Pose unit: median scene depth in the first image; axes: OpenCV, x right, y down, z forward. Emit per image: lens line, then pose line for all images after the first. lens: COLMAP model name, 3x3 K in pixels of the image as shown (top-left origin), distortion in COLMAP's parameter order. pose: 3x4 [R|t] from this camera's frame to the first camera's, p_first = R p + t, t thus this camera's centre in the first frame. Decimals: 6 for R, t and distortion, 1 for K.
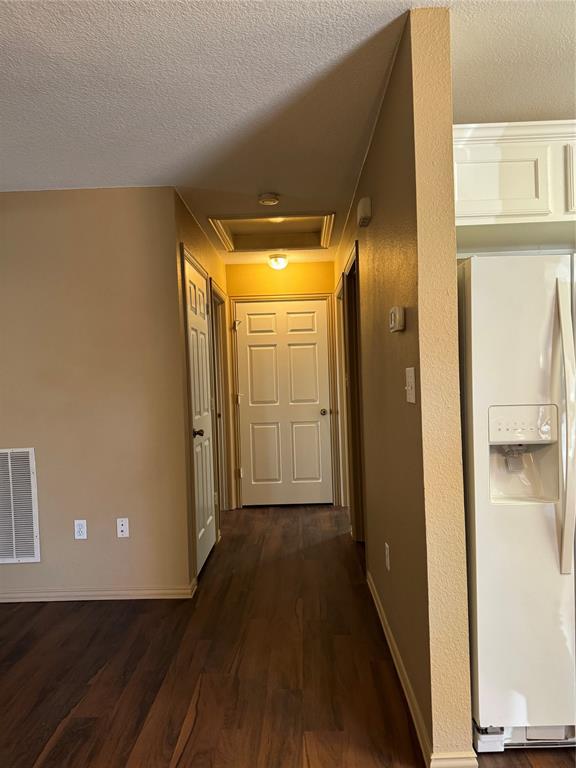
lens RADIAL K [[548.9, 0, 287.5], [0, 548.9, 386.4], [0, 0, 1]] dist [0.058944, -0.069612]
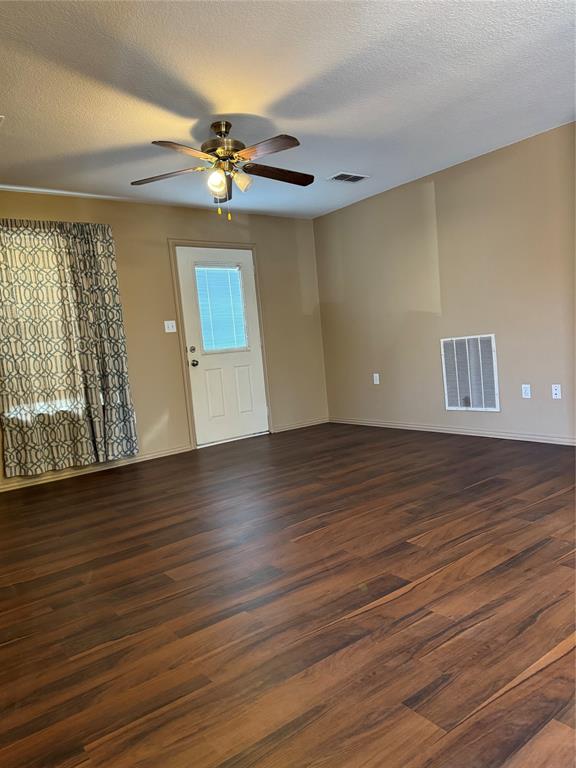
lens RADIAL K [[548.9, 0, 285.4], [0, 548.9, 384.0], [0, 0, 1]] dist [0.058944, -0.069612]
pose [[0.626871, 0.039079, -0.778143, 0.331460], [0.048888, 0.994800, 0.089344, 0.085693], [0.777588, -0.094049, 0.621701, -0.337304]]
